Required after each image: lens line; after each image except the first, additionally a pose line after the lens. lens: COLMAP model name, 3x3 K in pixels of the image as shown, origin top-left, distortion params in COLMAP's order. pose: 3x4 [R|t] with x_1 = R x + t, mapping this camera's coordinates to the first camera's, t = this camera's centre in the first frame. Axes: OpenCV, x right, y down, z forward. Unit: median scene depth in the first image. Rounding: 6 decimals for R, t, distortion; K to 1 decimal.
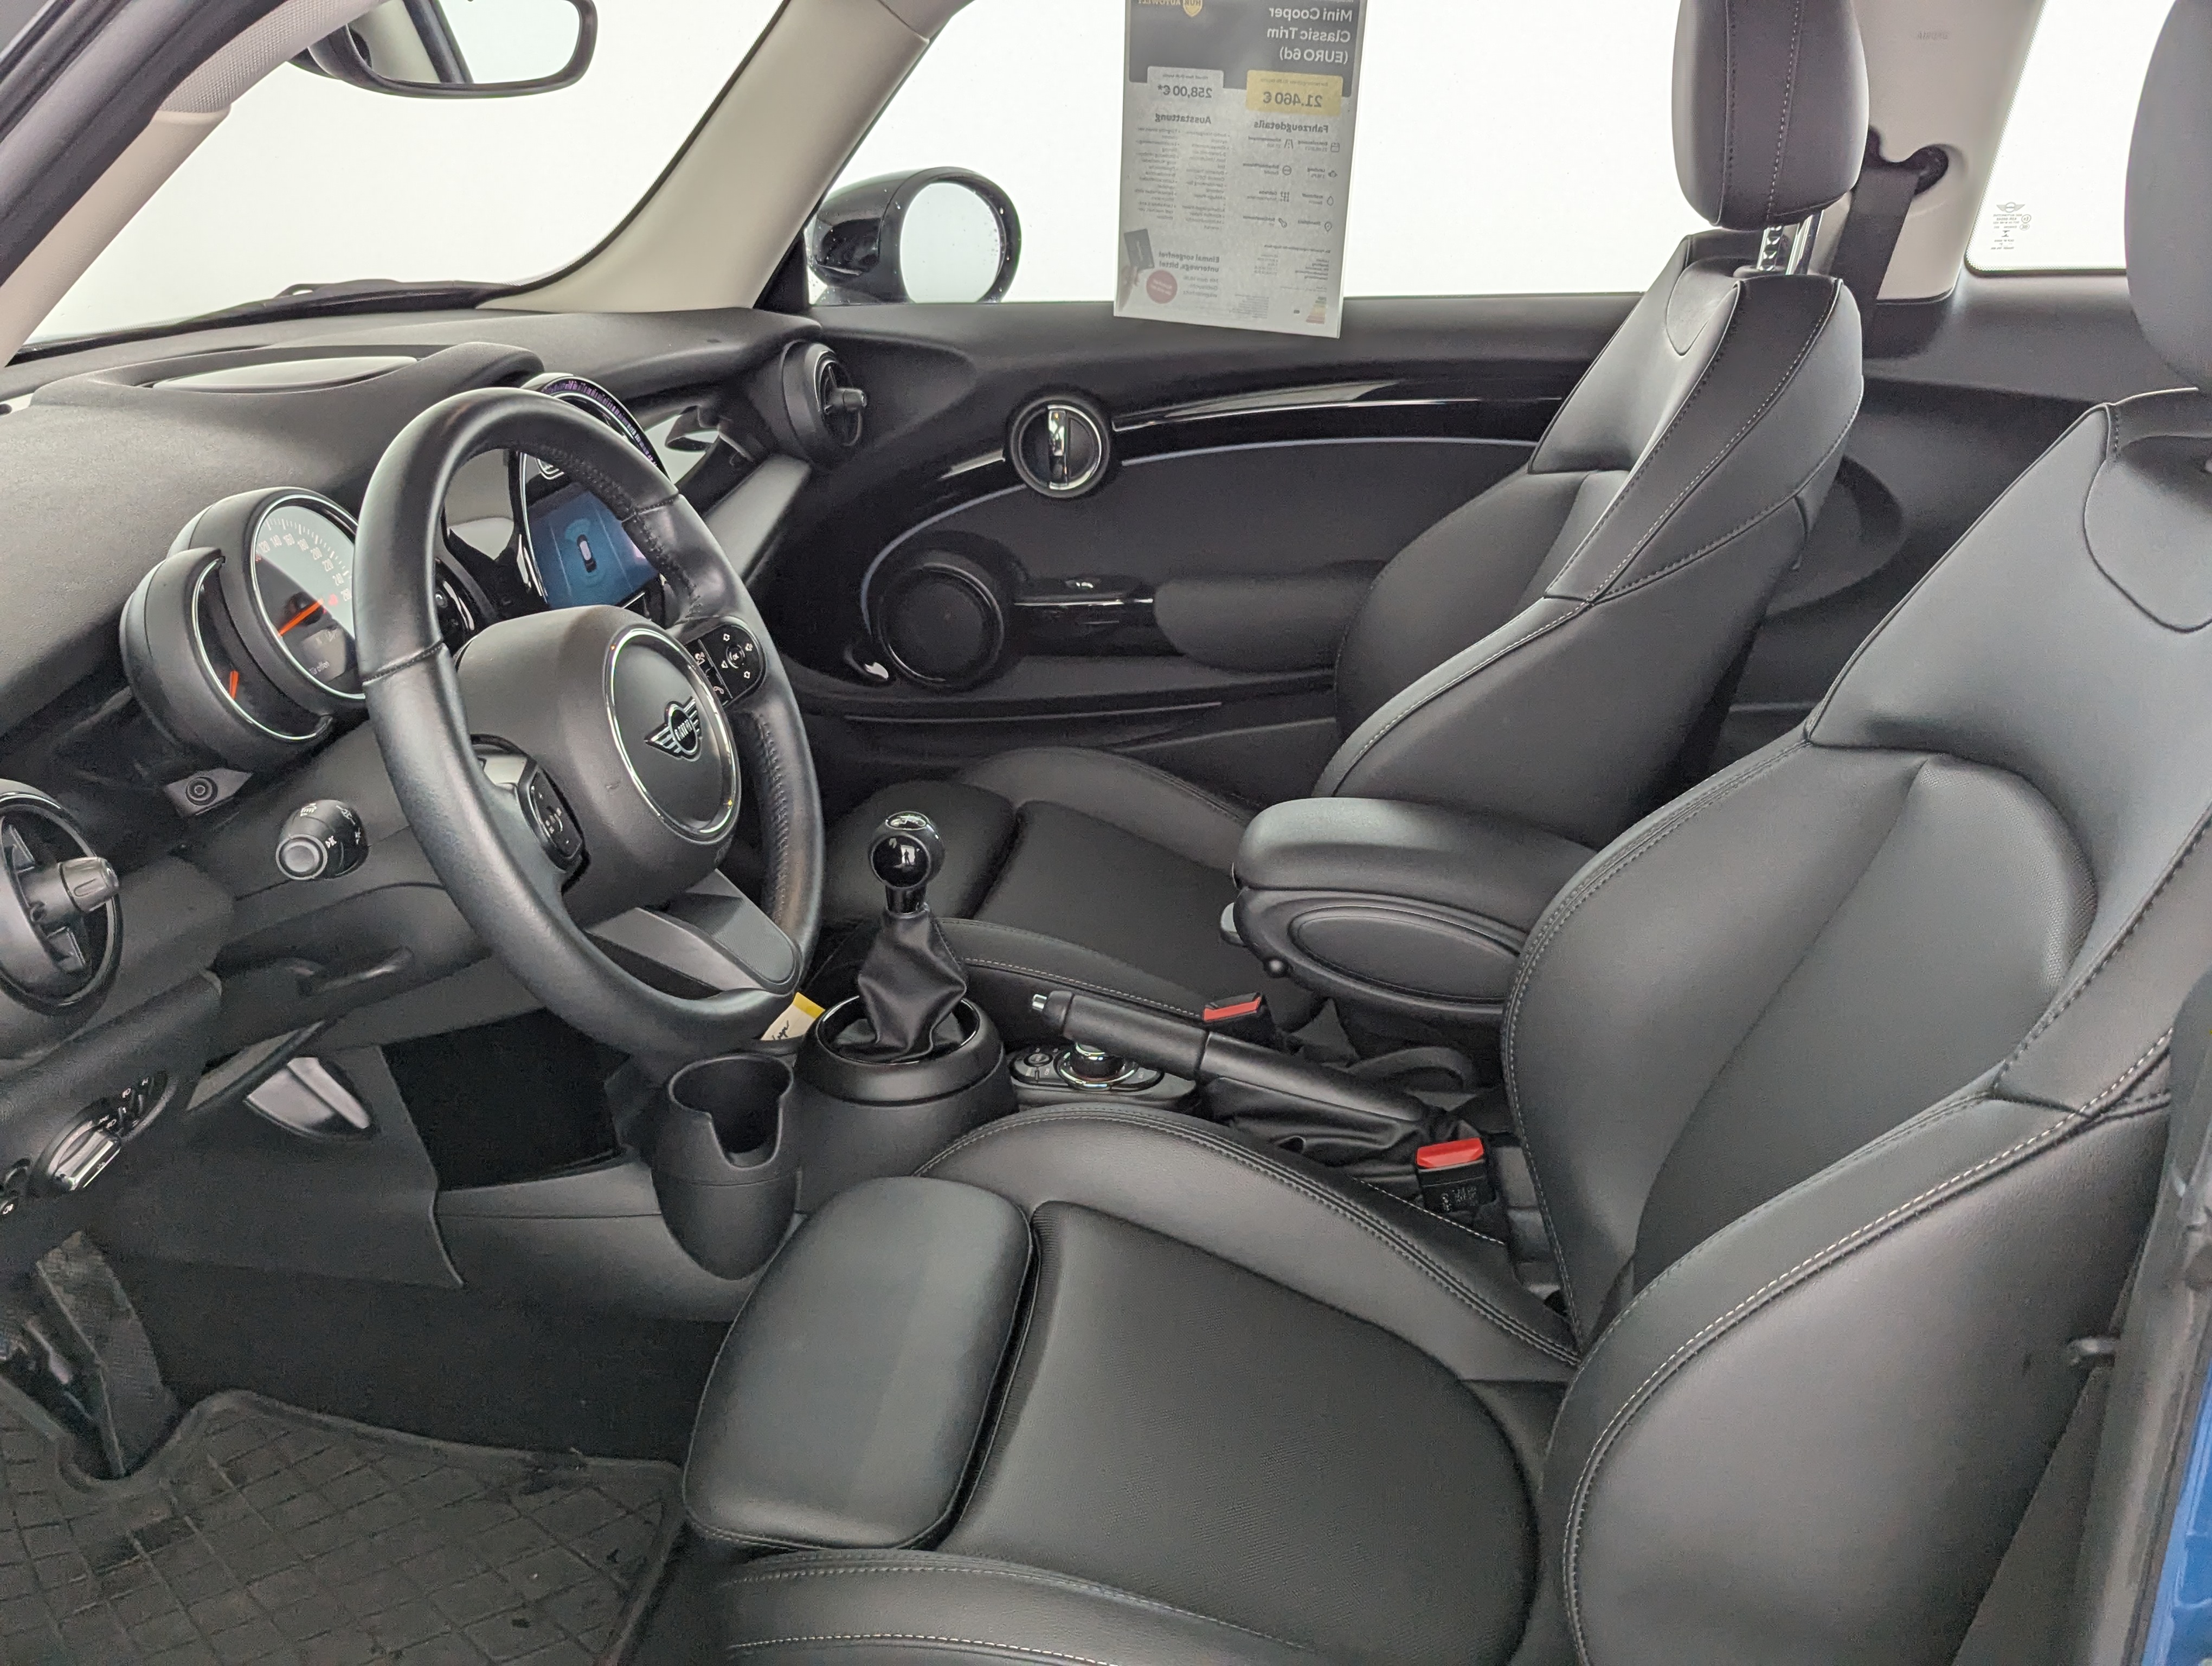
lens RADIAL K [[2105.4, 0, 1112.5], [0, 2105.4, 821.4], [0, 0, 1]] dist [0.039693, 0.000000]
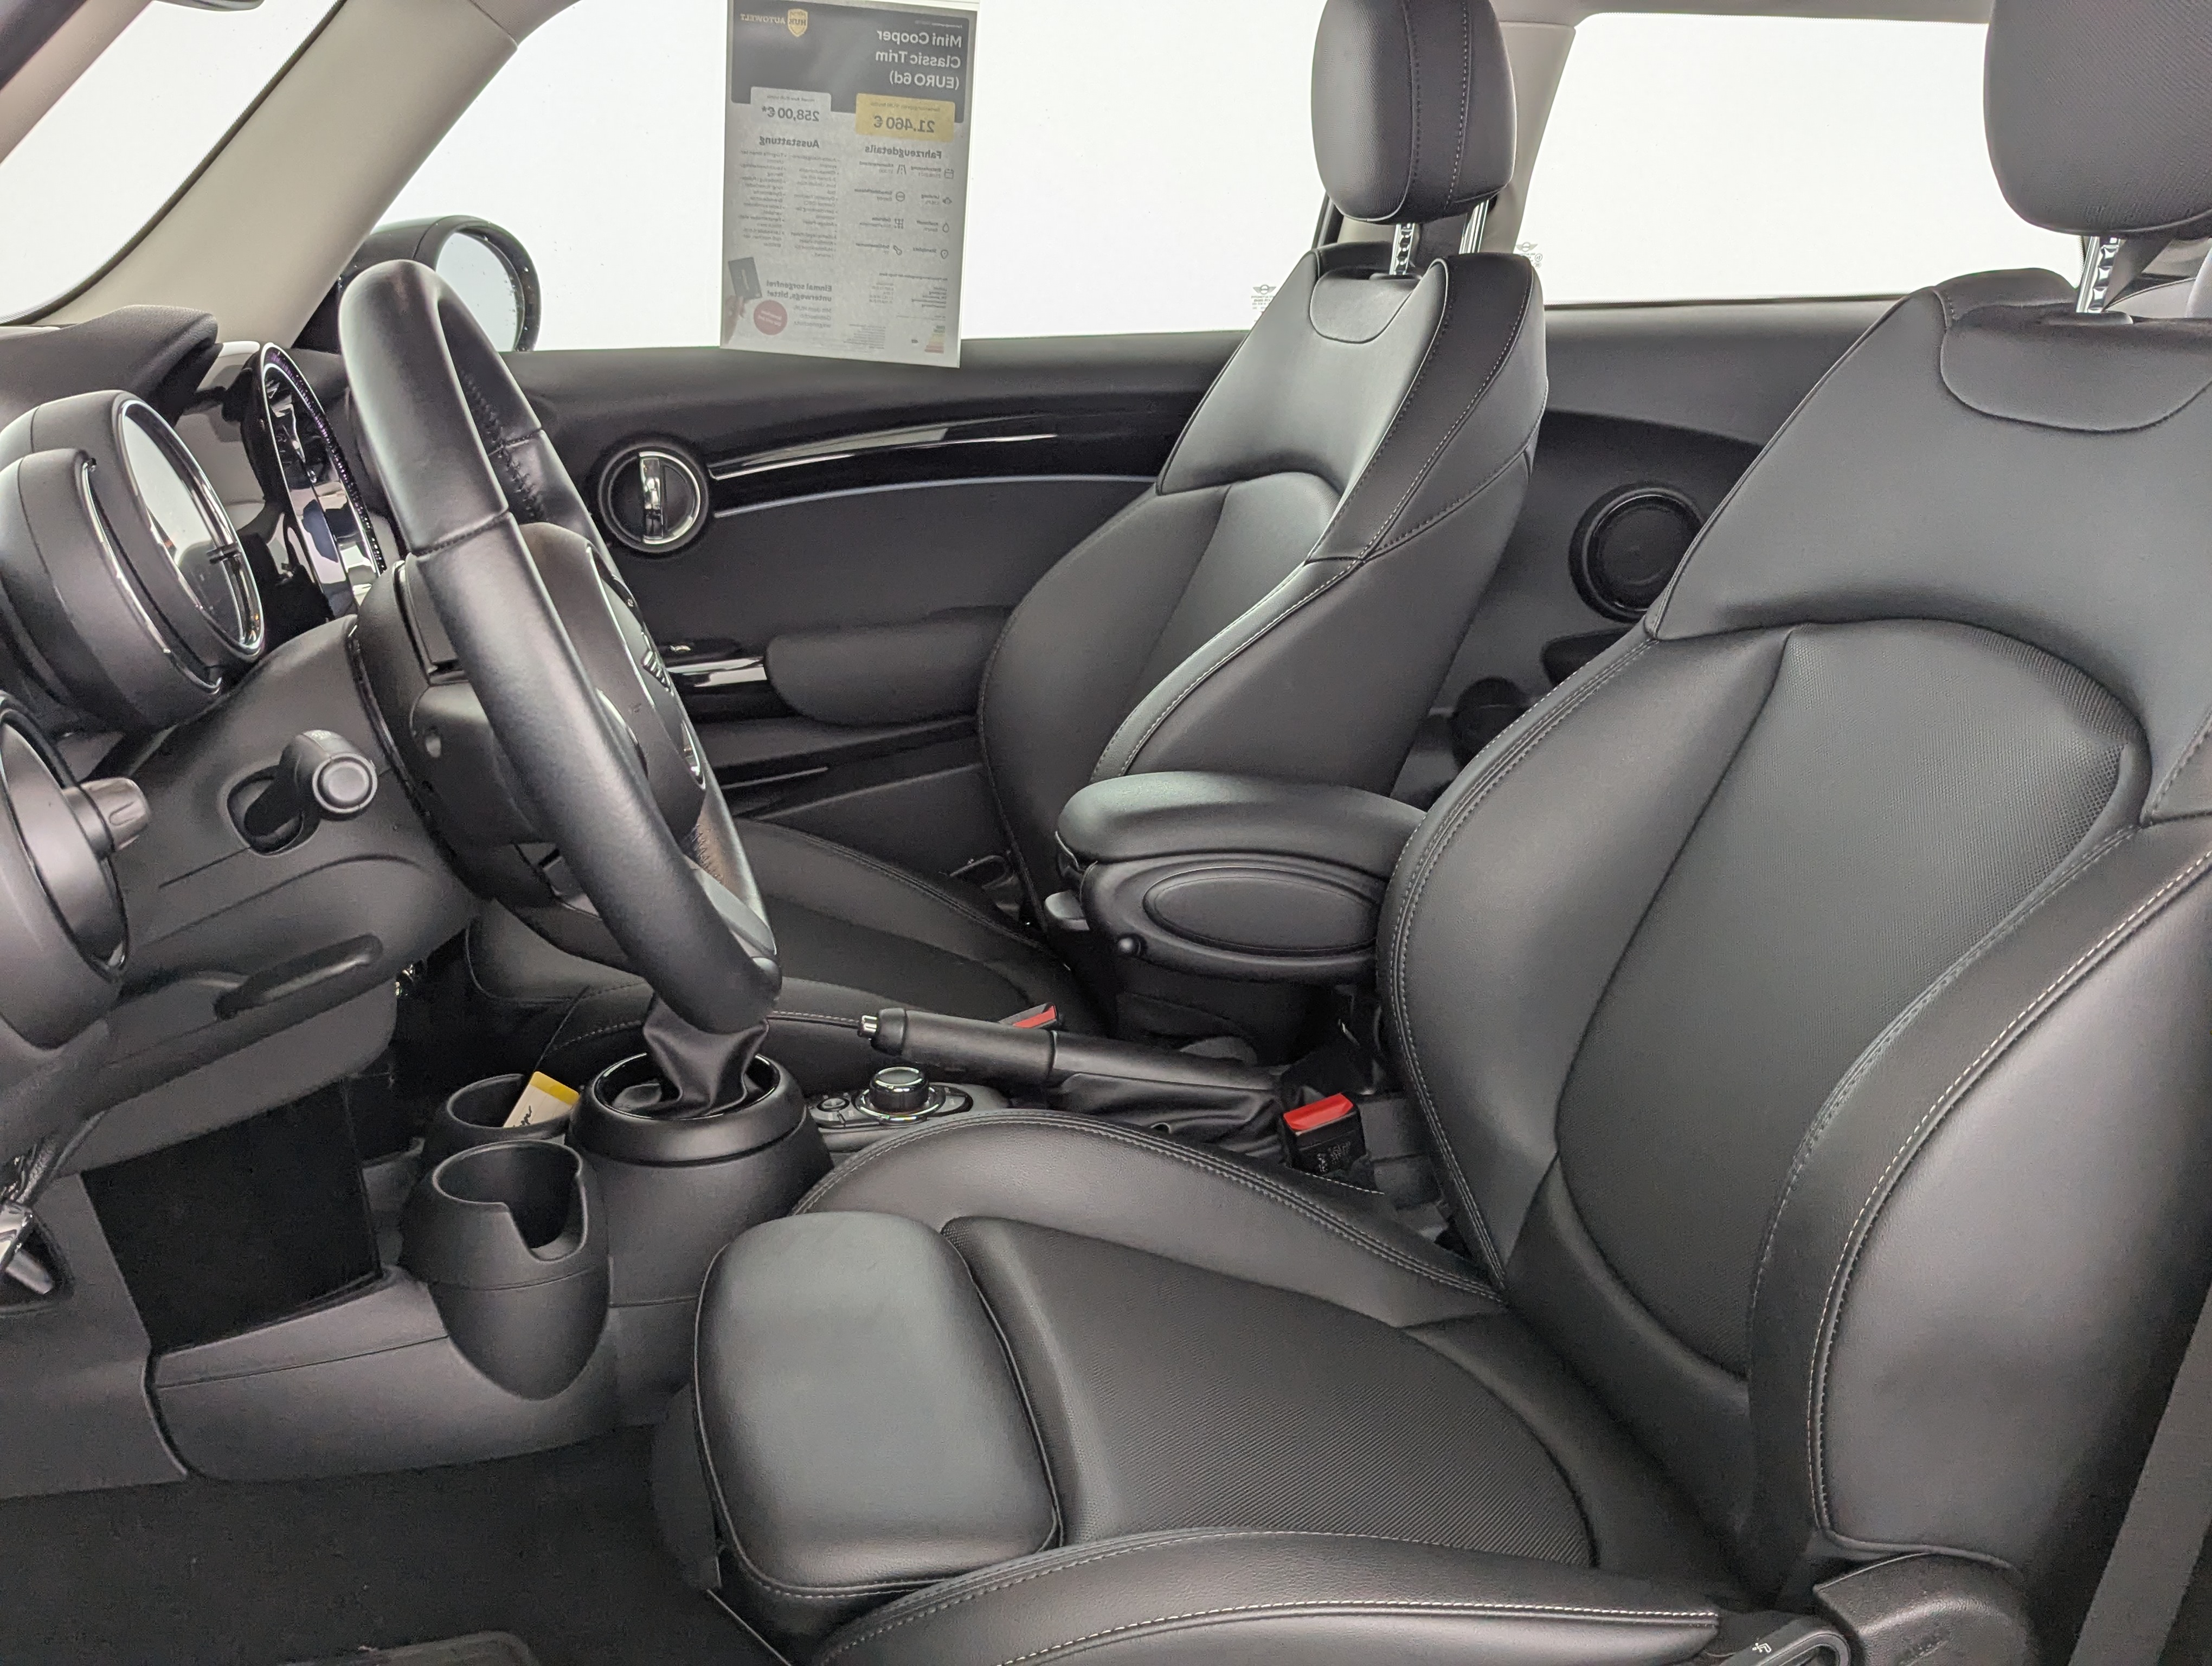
lens RADIAL K [[2105.4, 0, 1109.6], [0, 2105.4, 839.6], [0, 0, 1]] dist [0.039693, 0.000000]
pose [[0.922639, -0.089275, 0.375189, -0.228256], [0.124015, 0.989848, -0.069439, 0.069747], [-0.365181, 0.110596, 0.924344, 0.091281]]
